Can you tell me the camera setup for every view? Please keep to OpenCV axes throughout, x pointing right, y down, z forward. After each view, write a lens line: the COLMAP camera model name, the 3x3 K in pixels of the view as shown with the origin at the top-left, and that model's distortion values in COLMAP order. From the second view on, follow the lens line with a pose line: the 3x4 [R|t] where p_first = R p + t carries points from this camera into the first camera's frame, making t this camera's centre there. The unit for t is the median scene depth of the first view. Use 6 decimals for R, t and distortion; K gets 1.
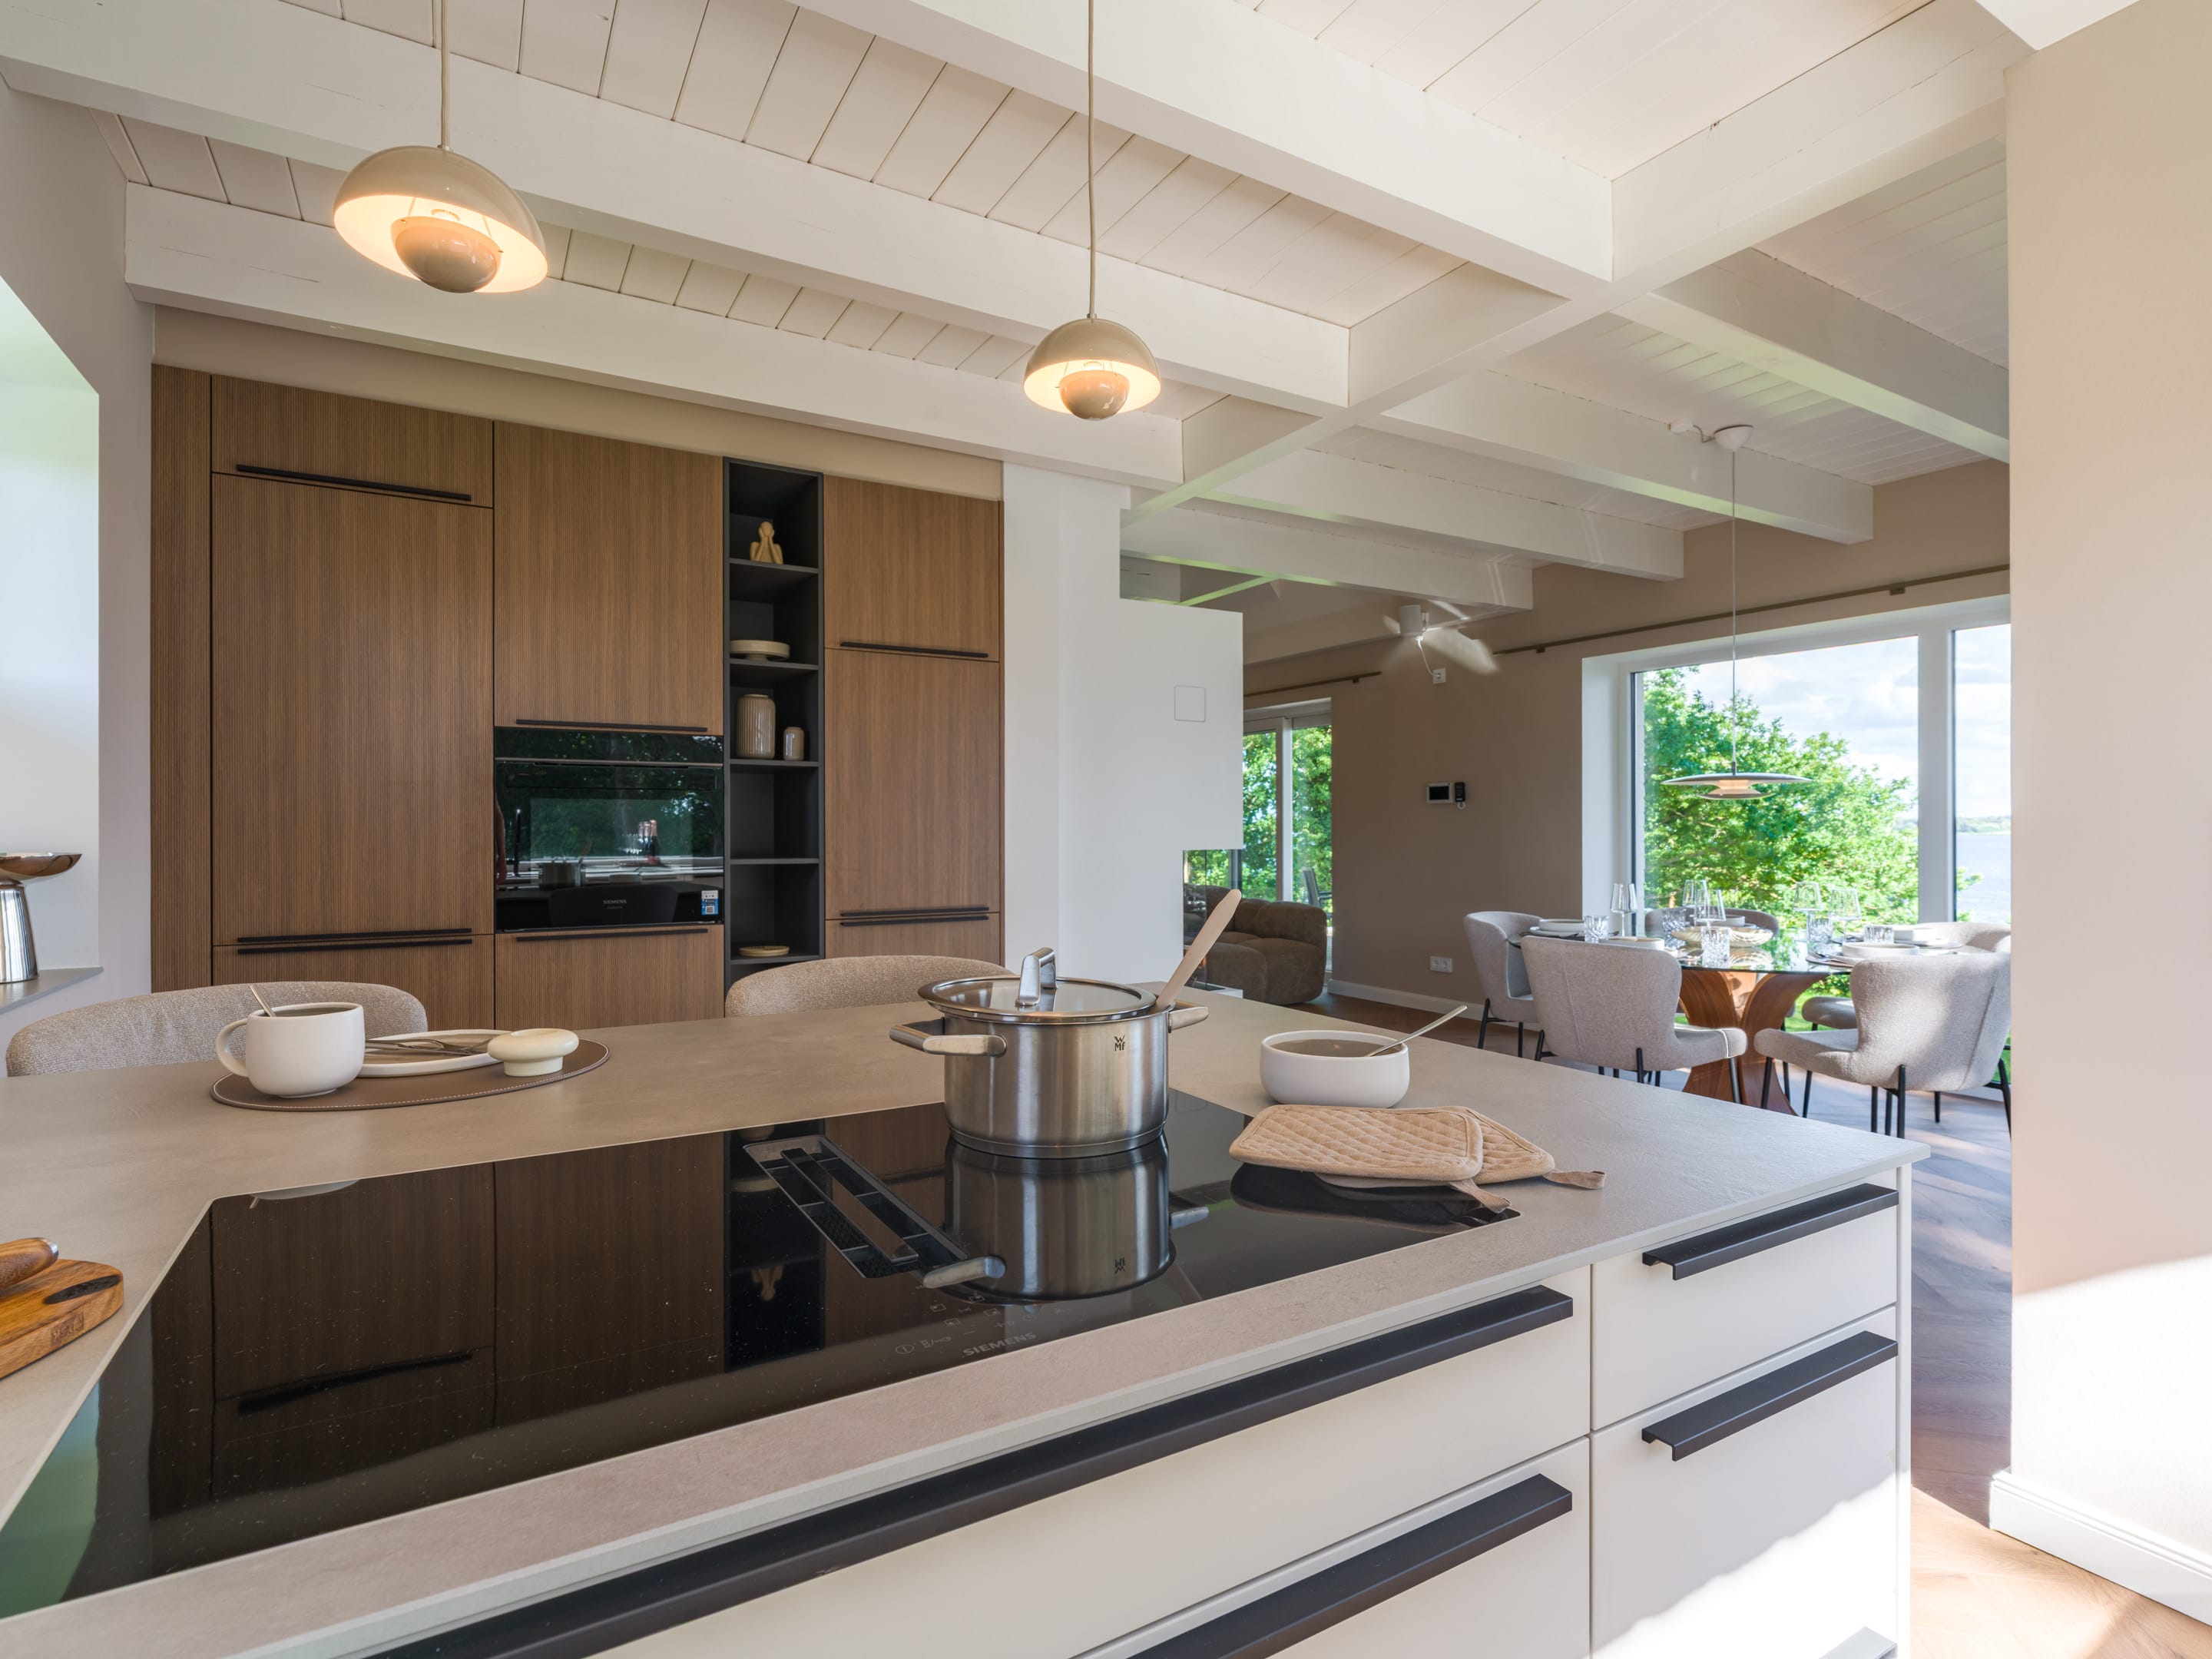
lens RADIAL K [[947.0, 0, 1100.4], [0, 947.0, 828.8], [0, 0, 1]] dist [0.006195, 0.000902]
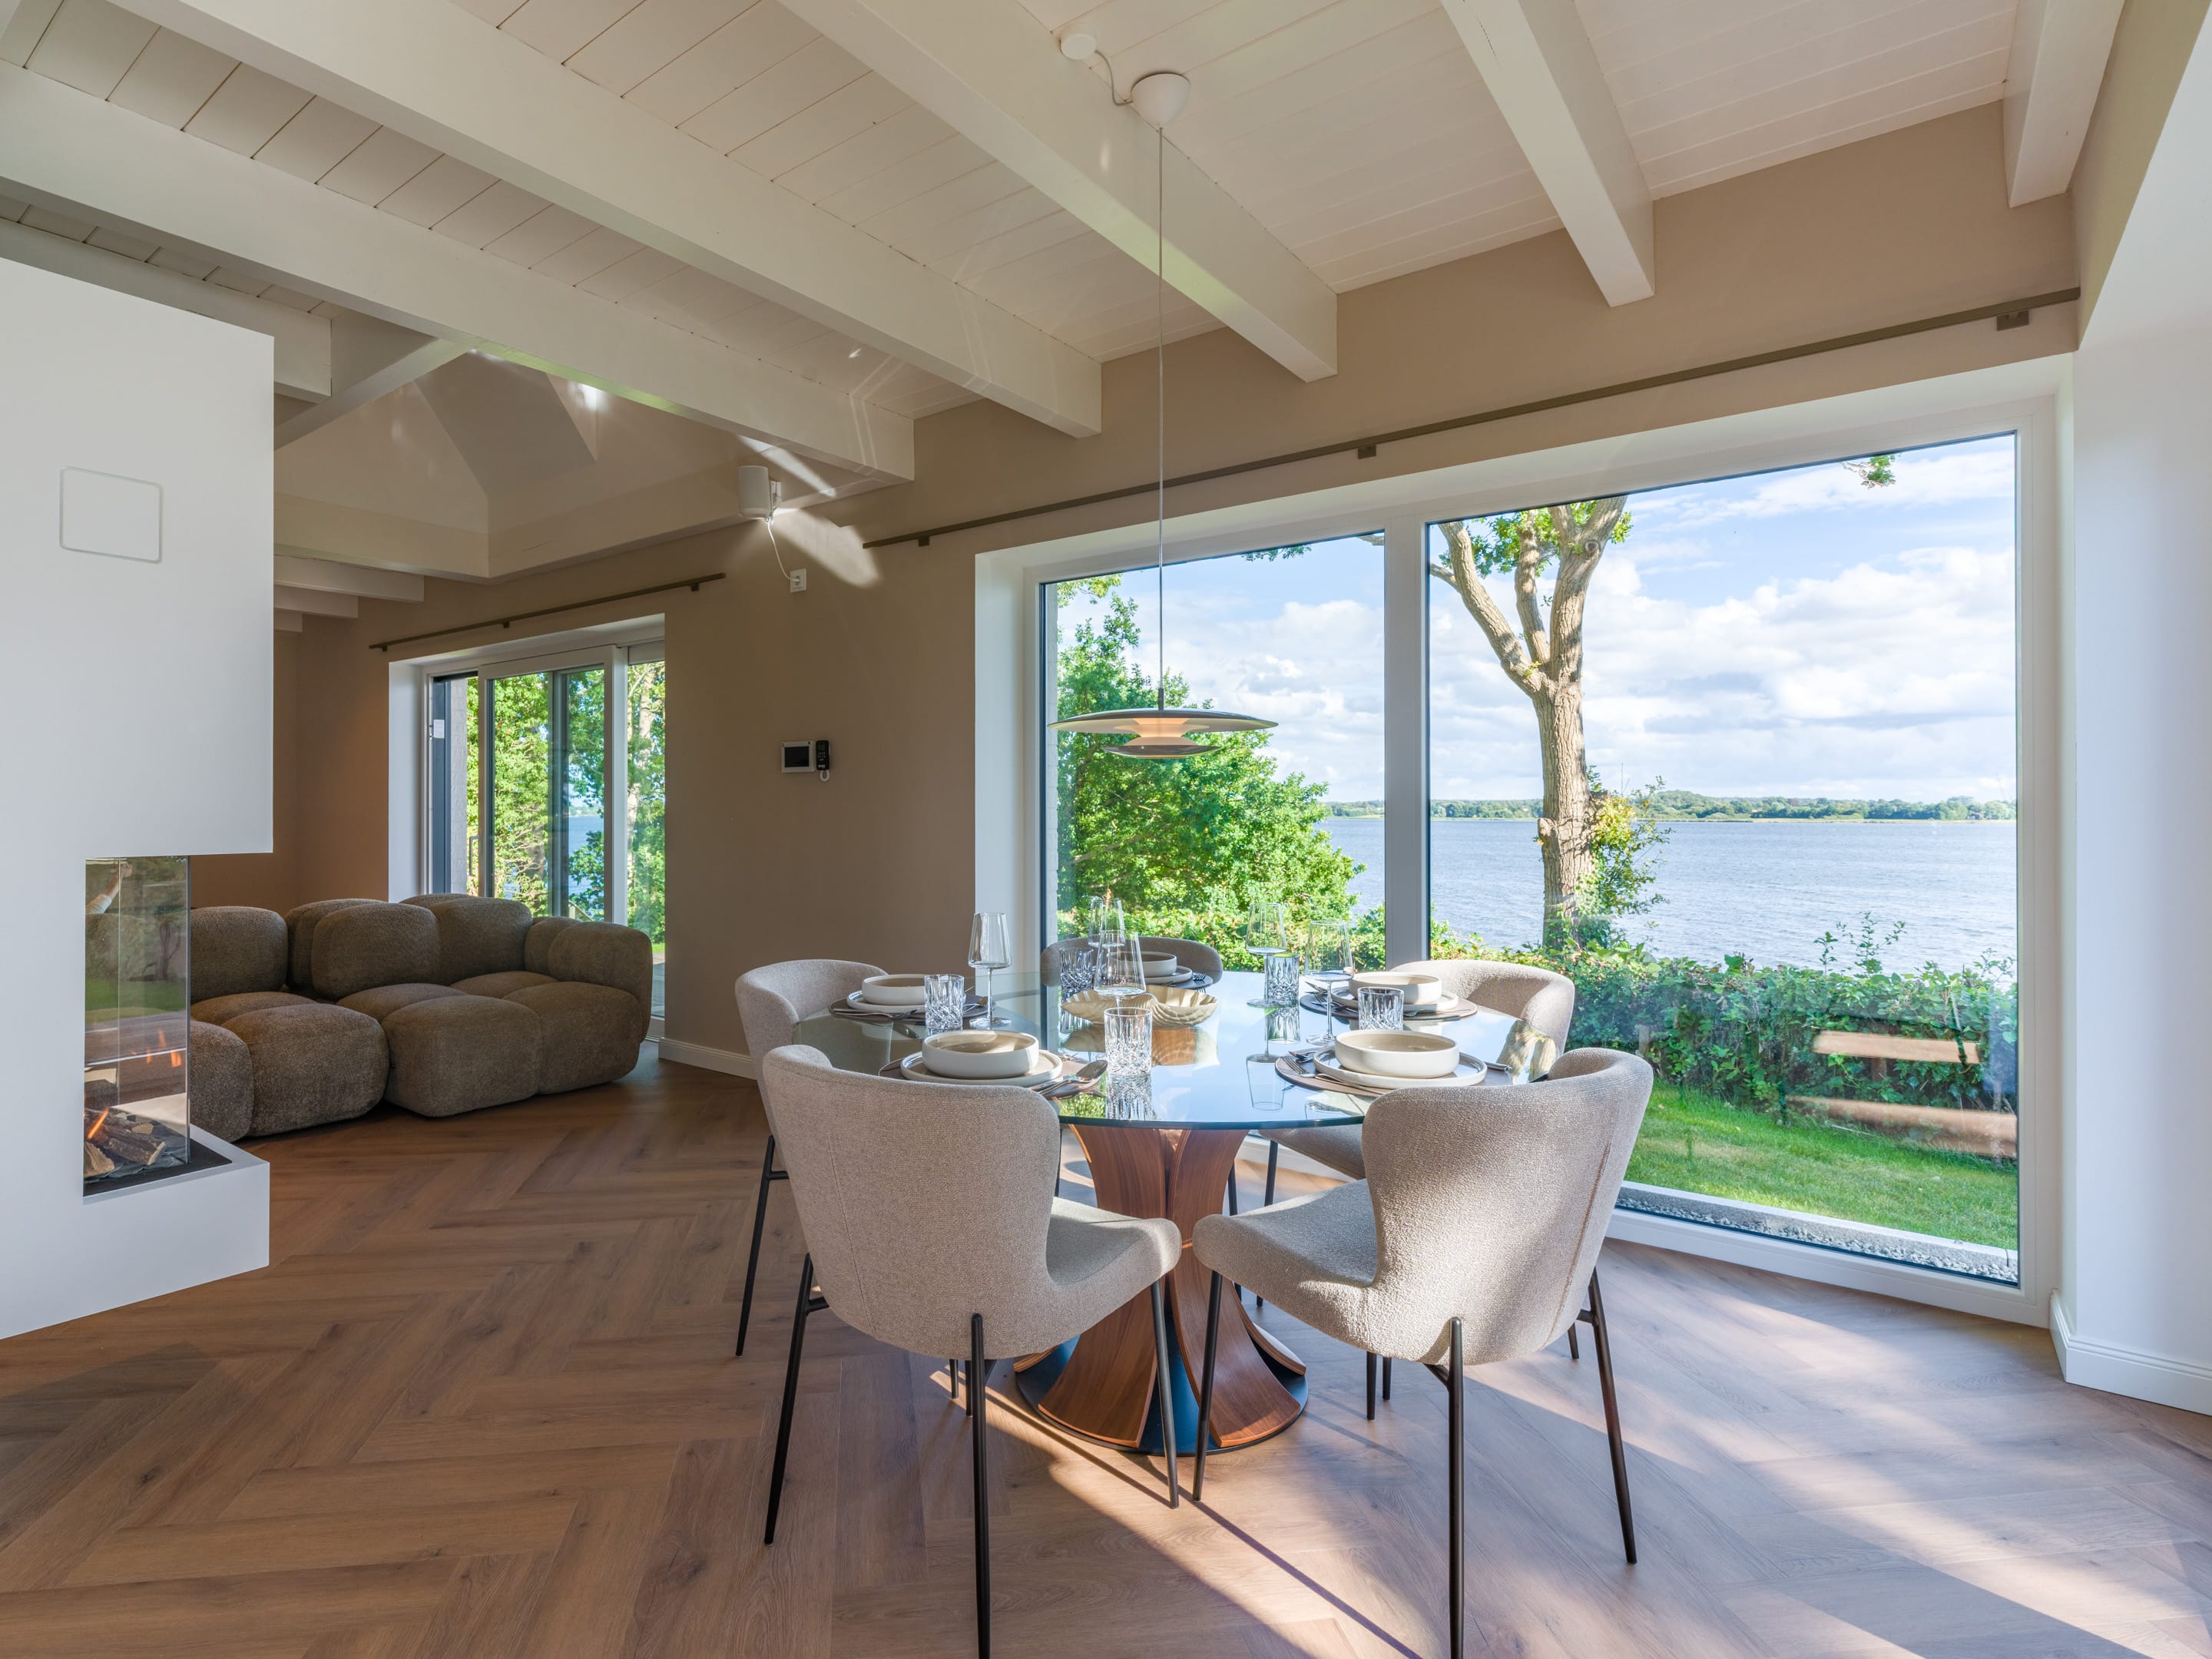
lens RADIAL K [[1102.5, 0, 1101.5], [0, 1102.5, 818.7], [0, 0, 1]] dist [0.001539, 0.000136]
pose [[0.864573, -0.001706, 0.502505, 0.153838], [-0.001529, 0.999981, 0.006025, 0.000220], [-0.502505, -0.005977, 0.864553, 0.226563]]
